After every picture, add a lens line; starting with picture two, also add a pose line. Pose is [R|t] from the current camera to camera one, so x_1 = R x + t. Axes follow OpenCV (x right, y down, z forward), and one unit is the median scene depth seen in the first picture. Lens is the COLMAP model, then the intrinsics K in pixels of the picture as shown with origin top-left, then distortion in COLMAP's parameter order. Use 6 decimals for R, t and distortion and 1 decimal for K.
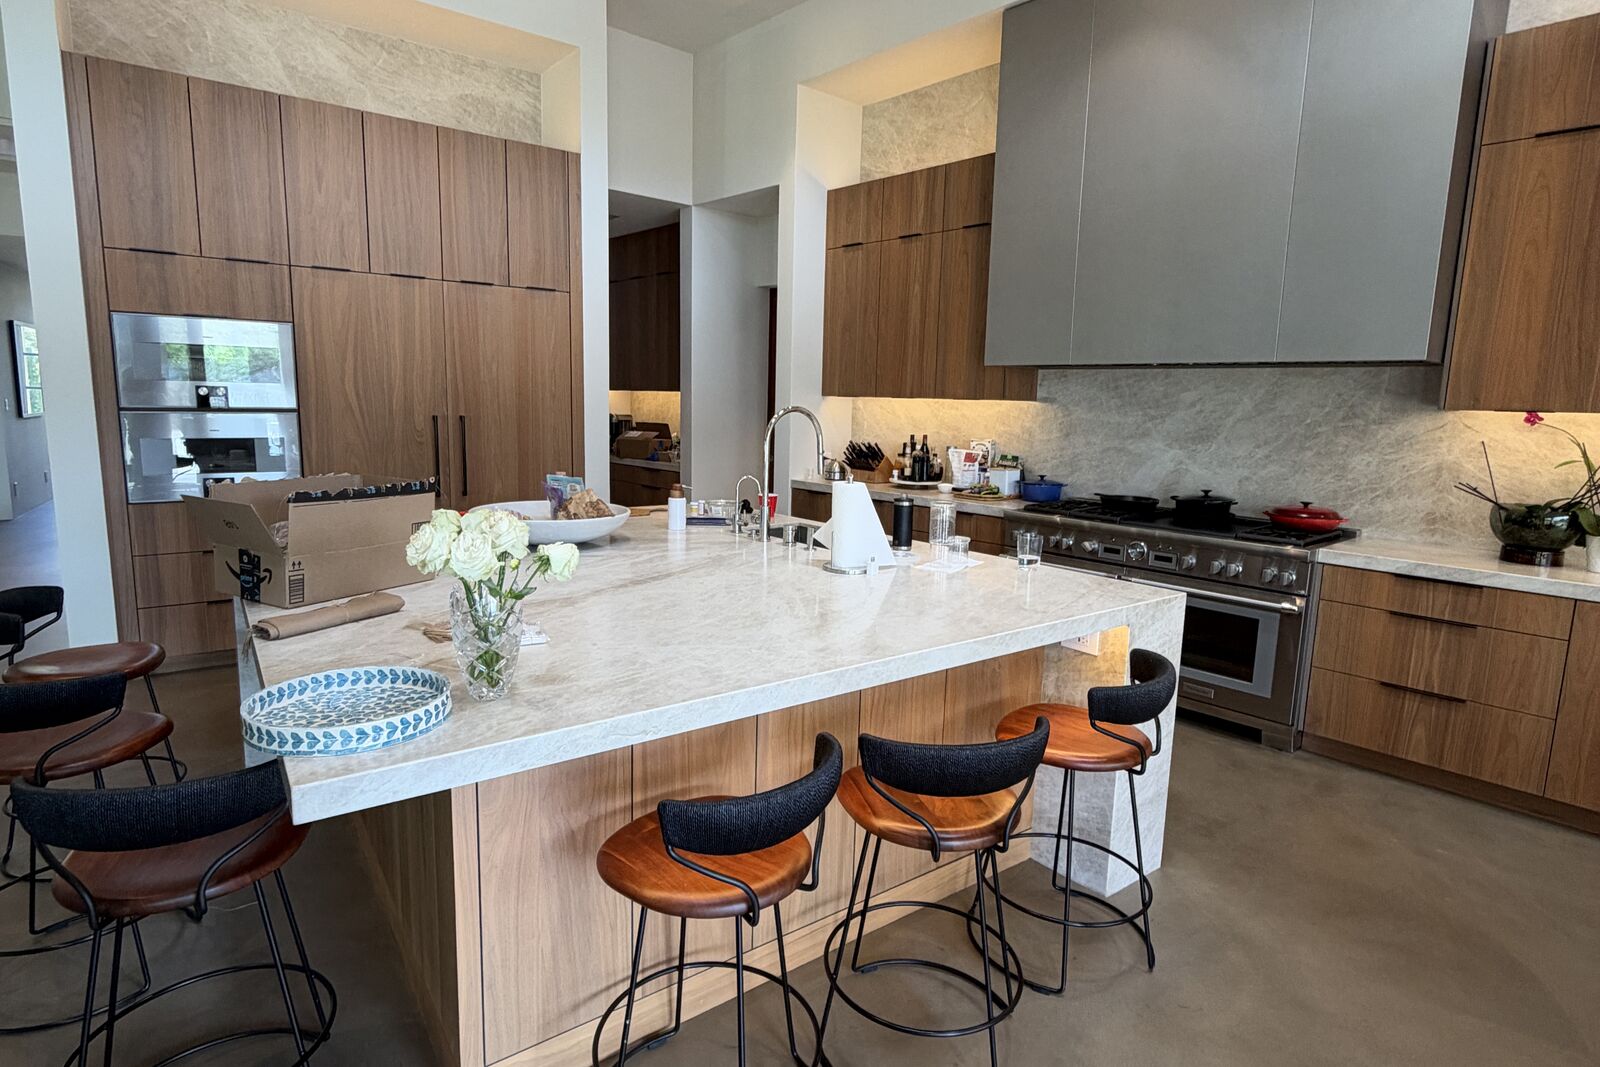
lens RADIAL K [[850.4, 0, 797.0], [0, 850.4, 530.1], [0, 0, 1]] dist [0.000766, -0.001092]
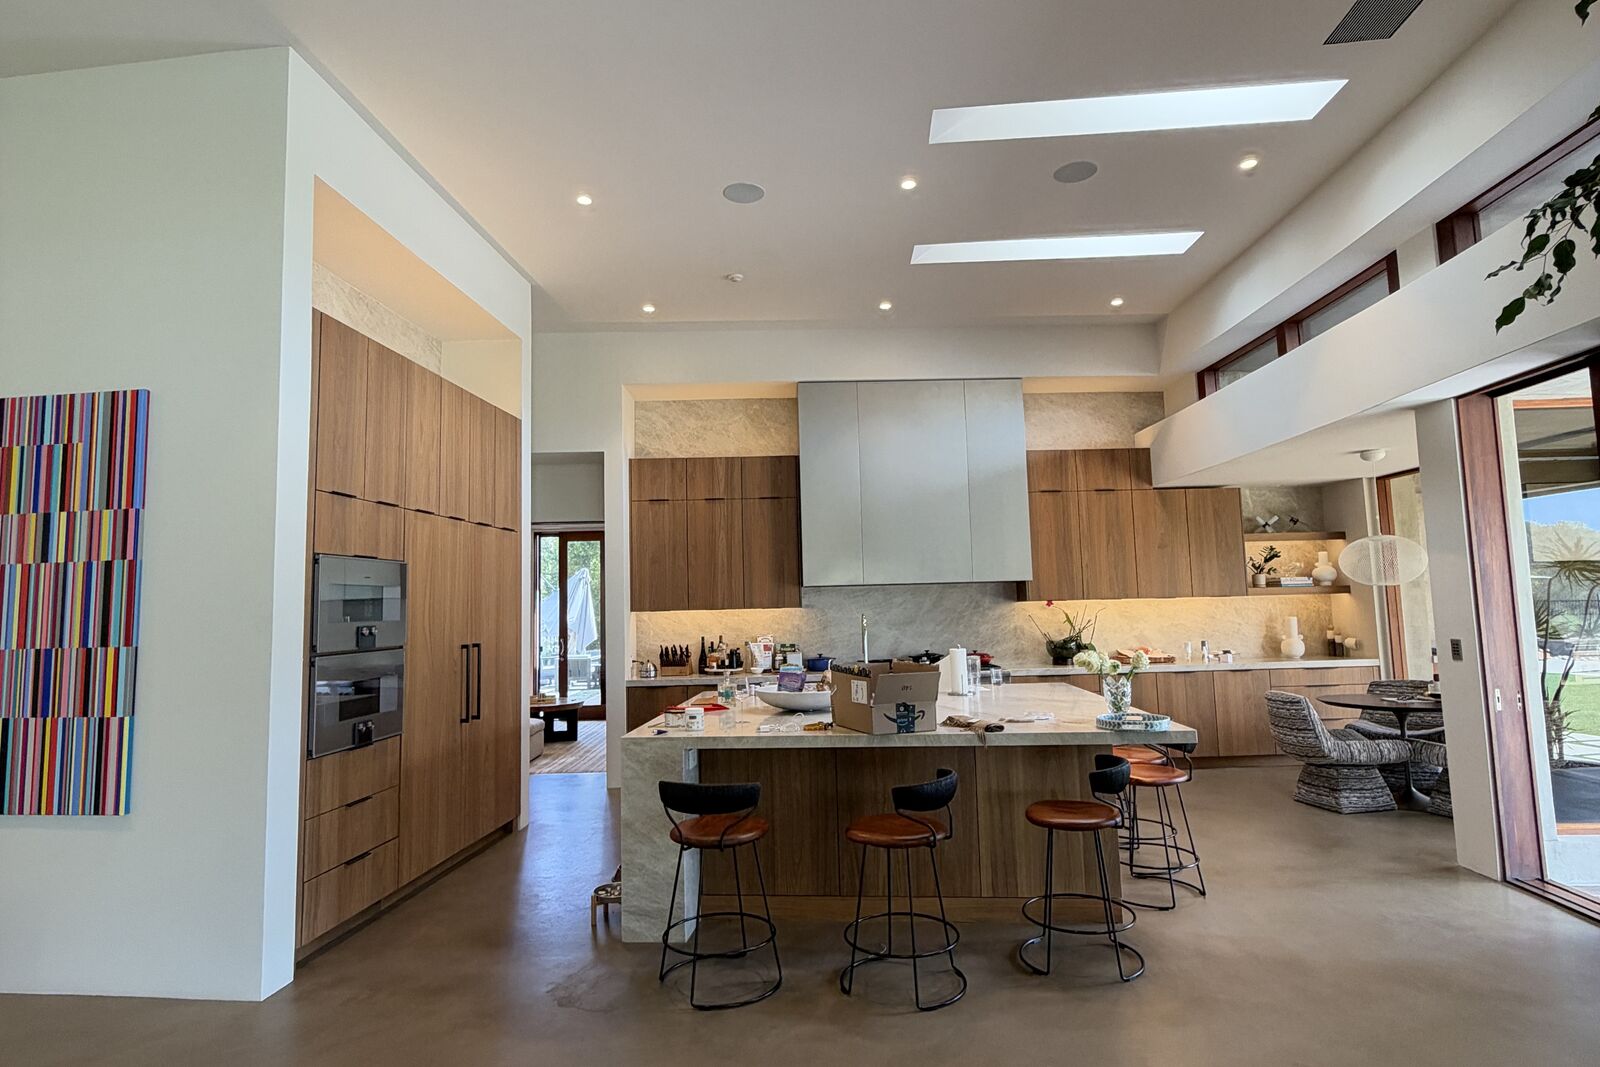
lens RADIAL K [[850.4, 0, 801.9], [0, 850.4, 529.4], [0, 0, 1]] dist [0.000766, -0.001092]
pose [[0.652029, 0.026053, 0.757747, -0.930020], [0.159915, 0.972202, -0.171030, -0.025490], [-0.741138, 0.232692, 0.629737, -0.012556]]
